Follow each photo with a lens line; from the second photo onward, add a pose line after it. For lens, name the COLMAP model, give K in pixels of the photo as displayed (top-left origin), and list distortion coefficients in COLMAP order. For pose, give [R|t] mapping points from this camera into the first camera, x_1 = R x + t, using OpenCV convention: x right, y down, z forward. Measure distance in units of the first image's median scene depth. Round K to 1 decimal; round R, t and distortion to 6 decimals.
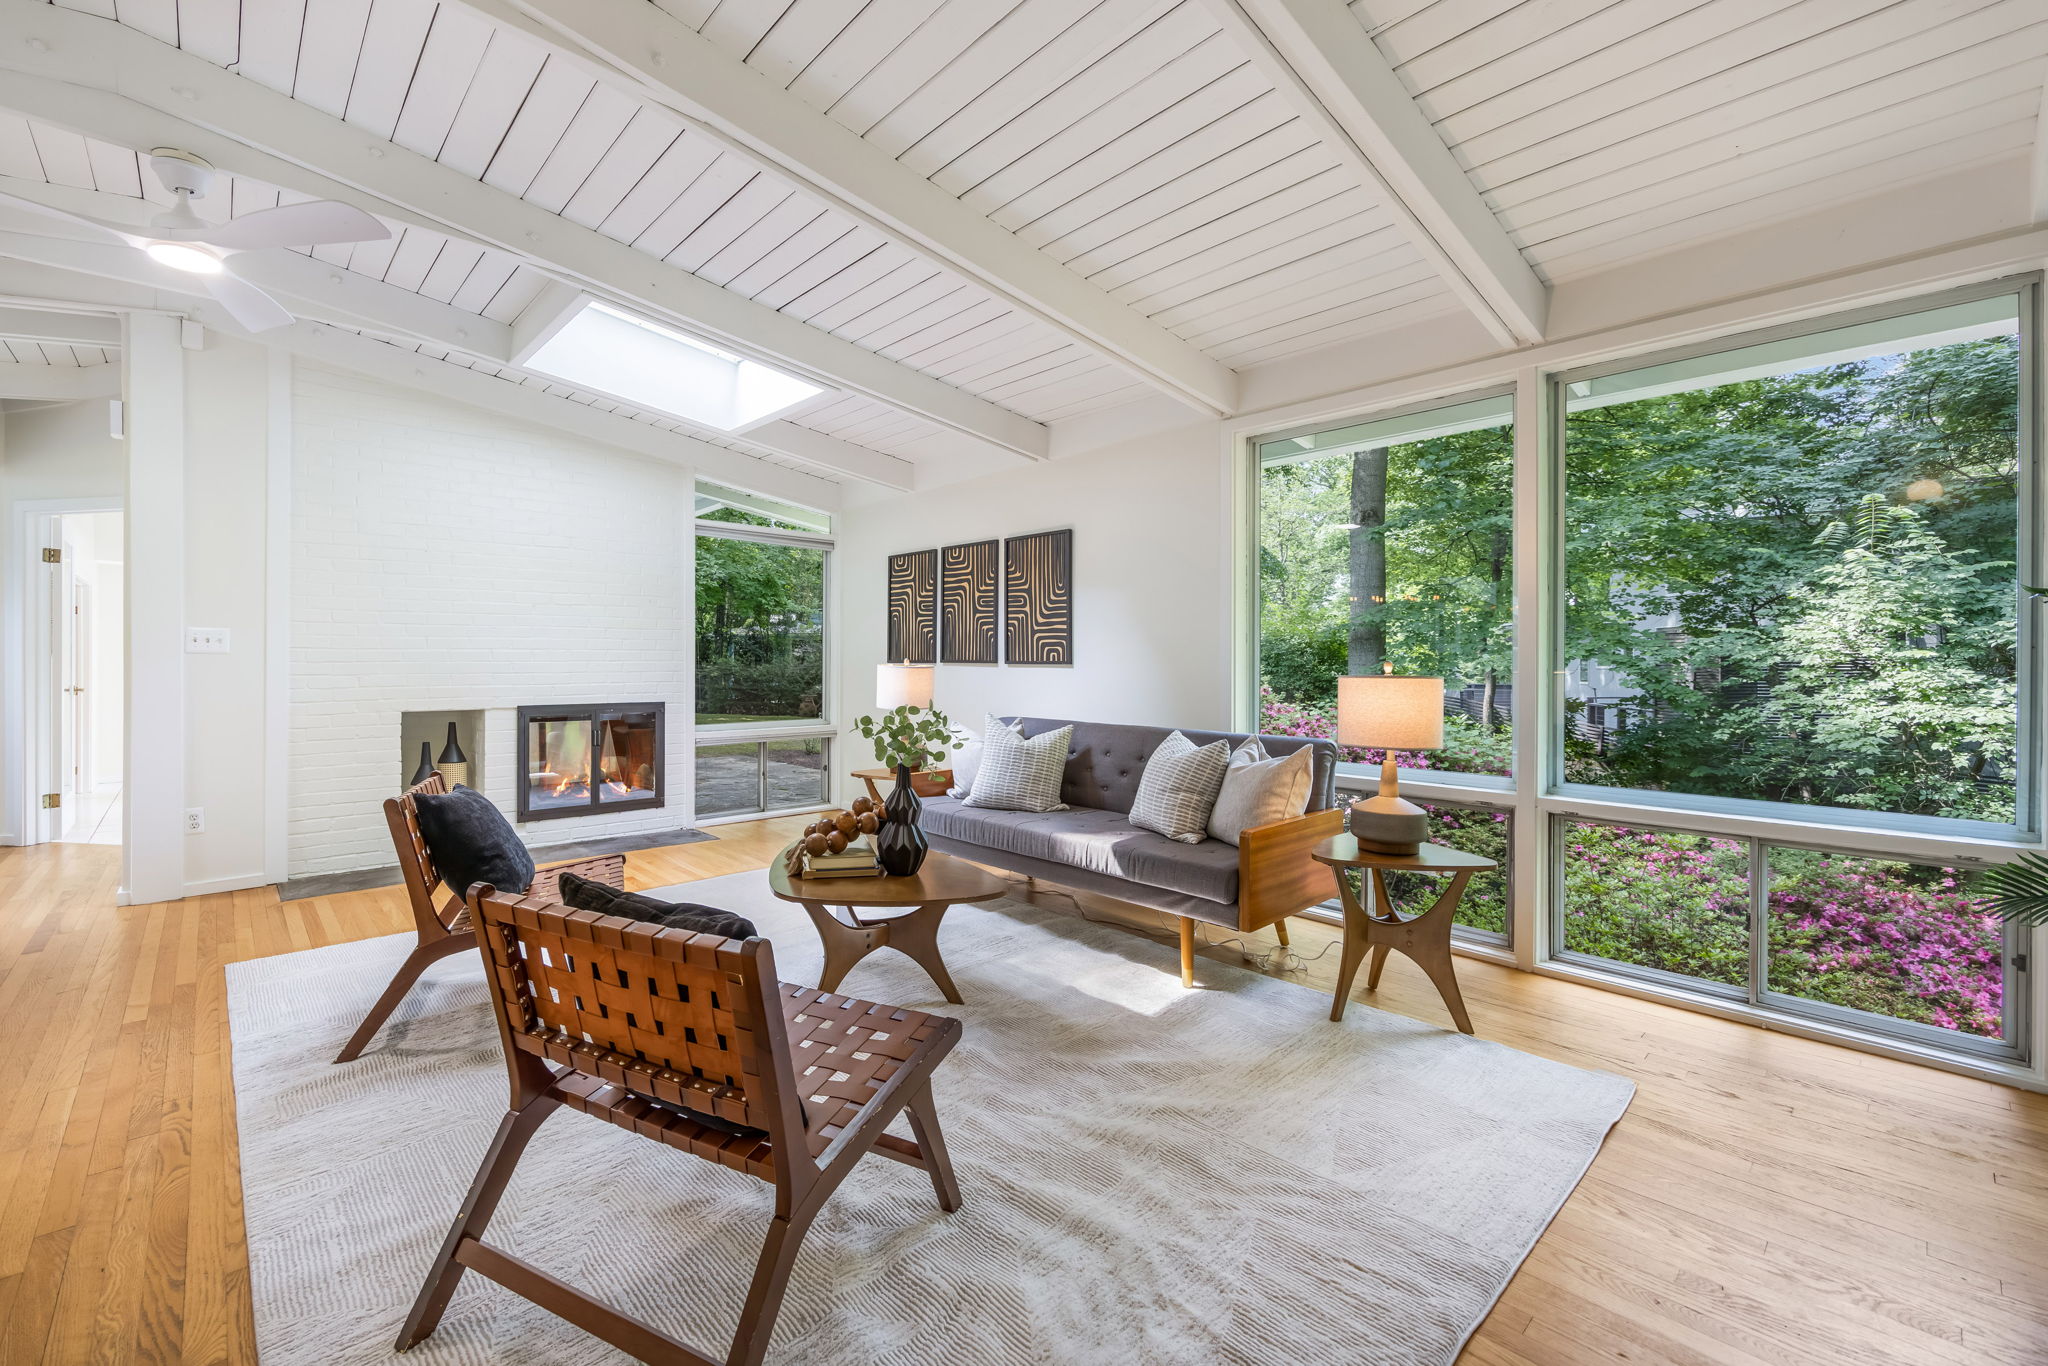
lens RADIAL K [[878.7, 0, 953.8], [0, 878.7, 669.0], [0, 0, 1]] dist [0.000058, 0.000294]
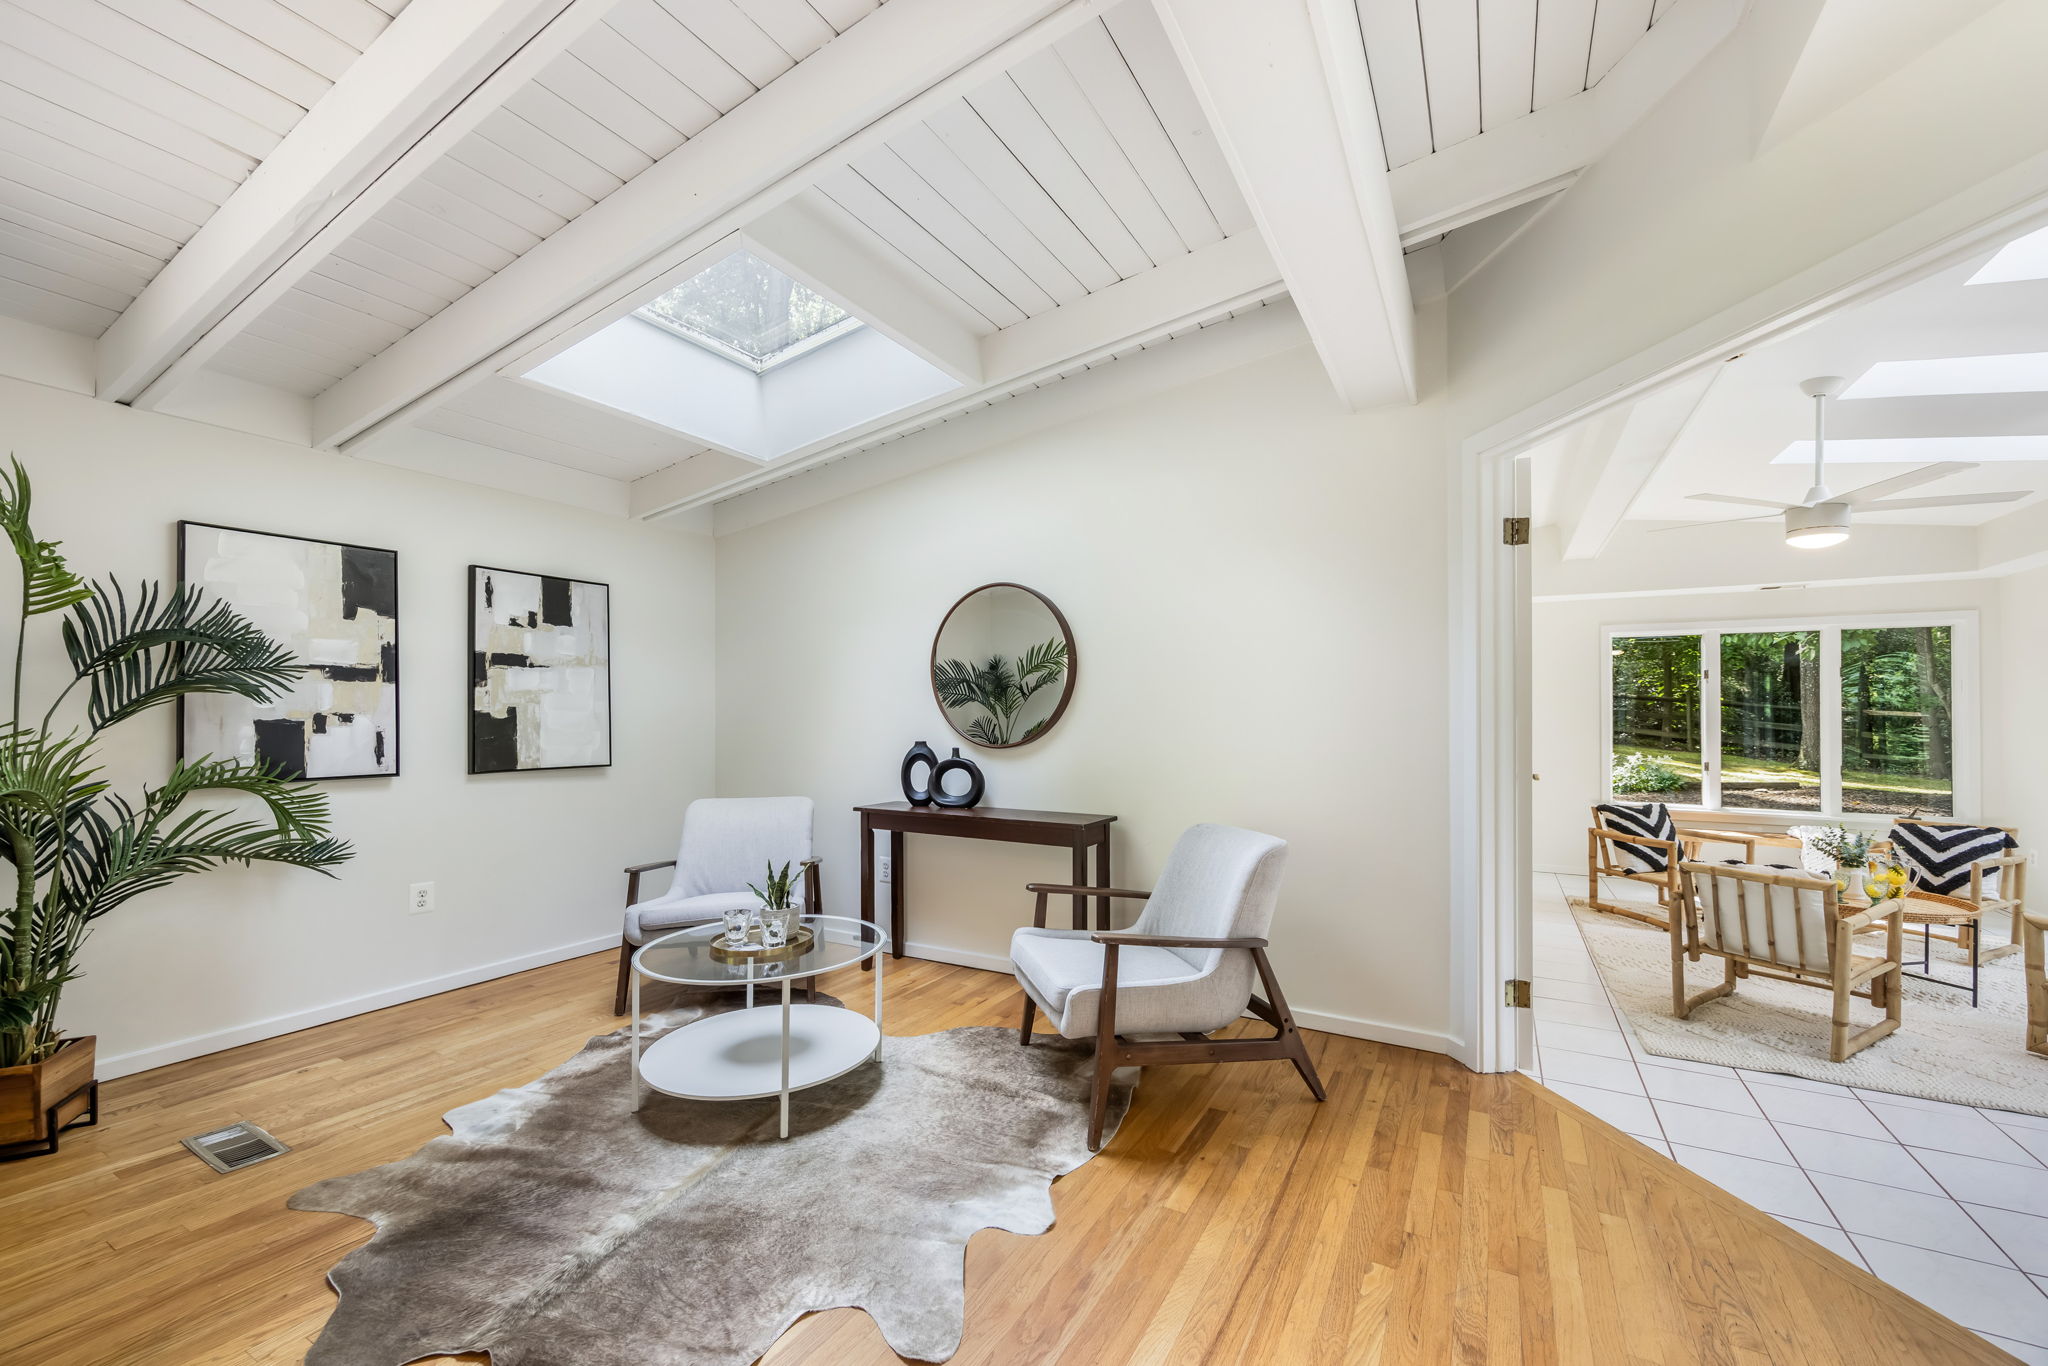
lens RADIAL K [[795.0, 0, 1058.4], [0, 795.0, 712.1], [0, 0, 1]] dist [0.007463, 0.000019]
pose [[0.356263, -0.006227, -0.934365, -0.689912], [-0.005011, 0.999951, -0.008575, -0.013929], [0.934372, 0.007737, 0.356214, 0.581890]]
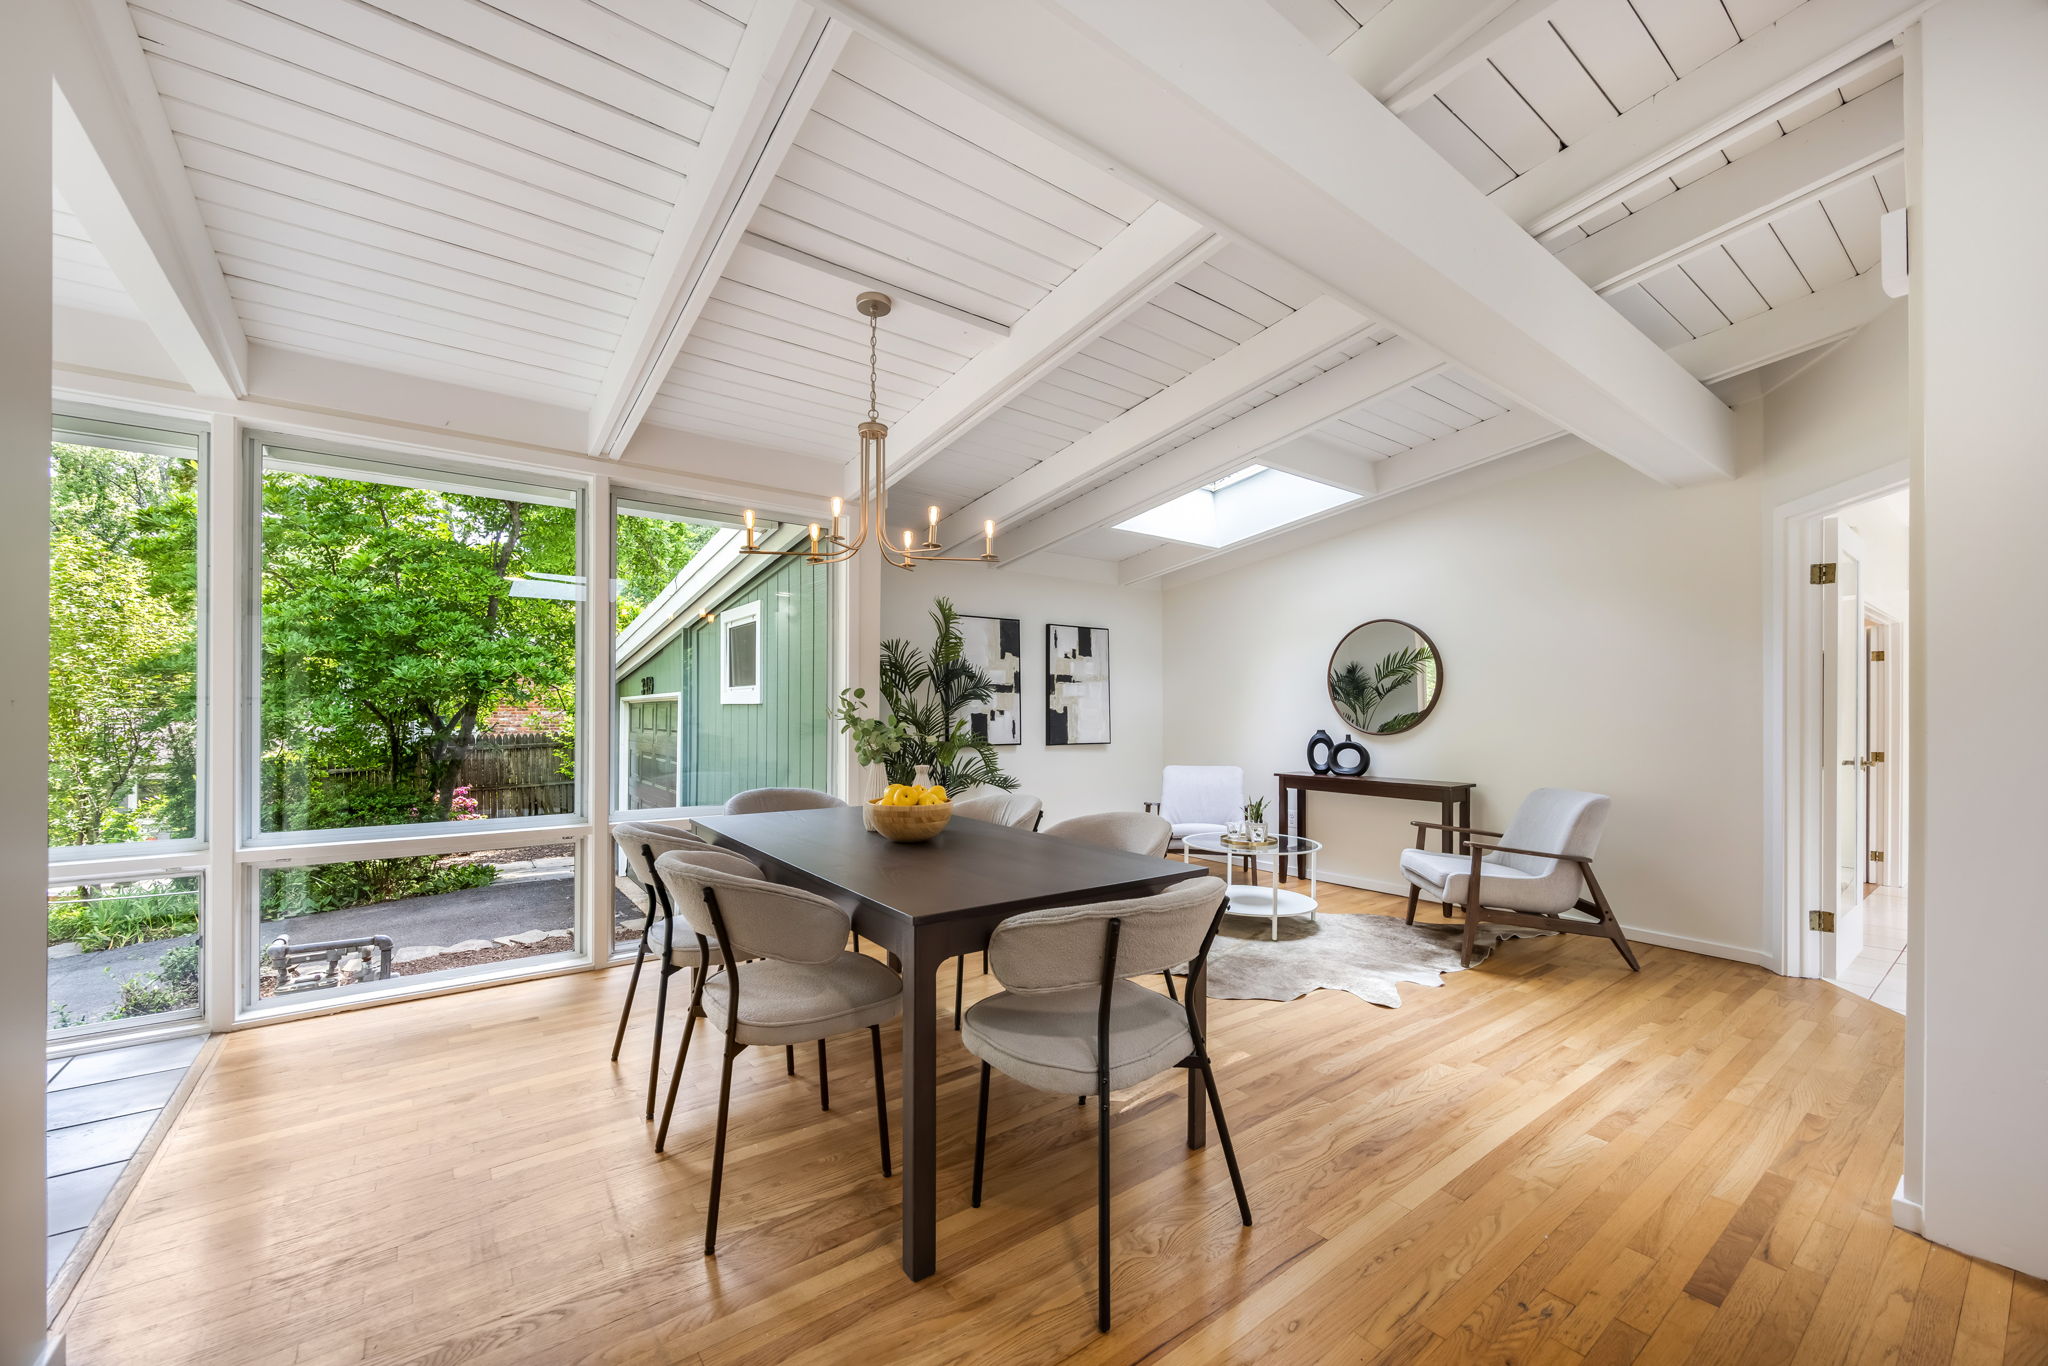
lens RADIAL K [[795.0, 0, 1035.6], [0, 795.0, 707.7], [0, 0, 1]] dist [0.007463, 0.000019]
pose [[-0.048652, -0.008050, -0.998783, -0.359878], [-0.009146, 0.999929, -0.007614, -0.010900], [0.998774, 0.008764, -0.048722, 0.407940]]
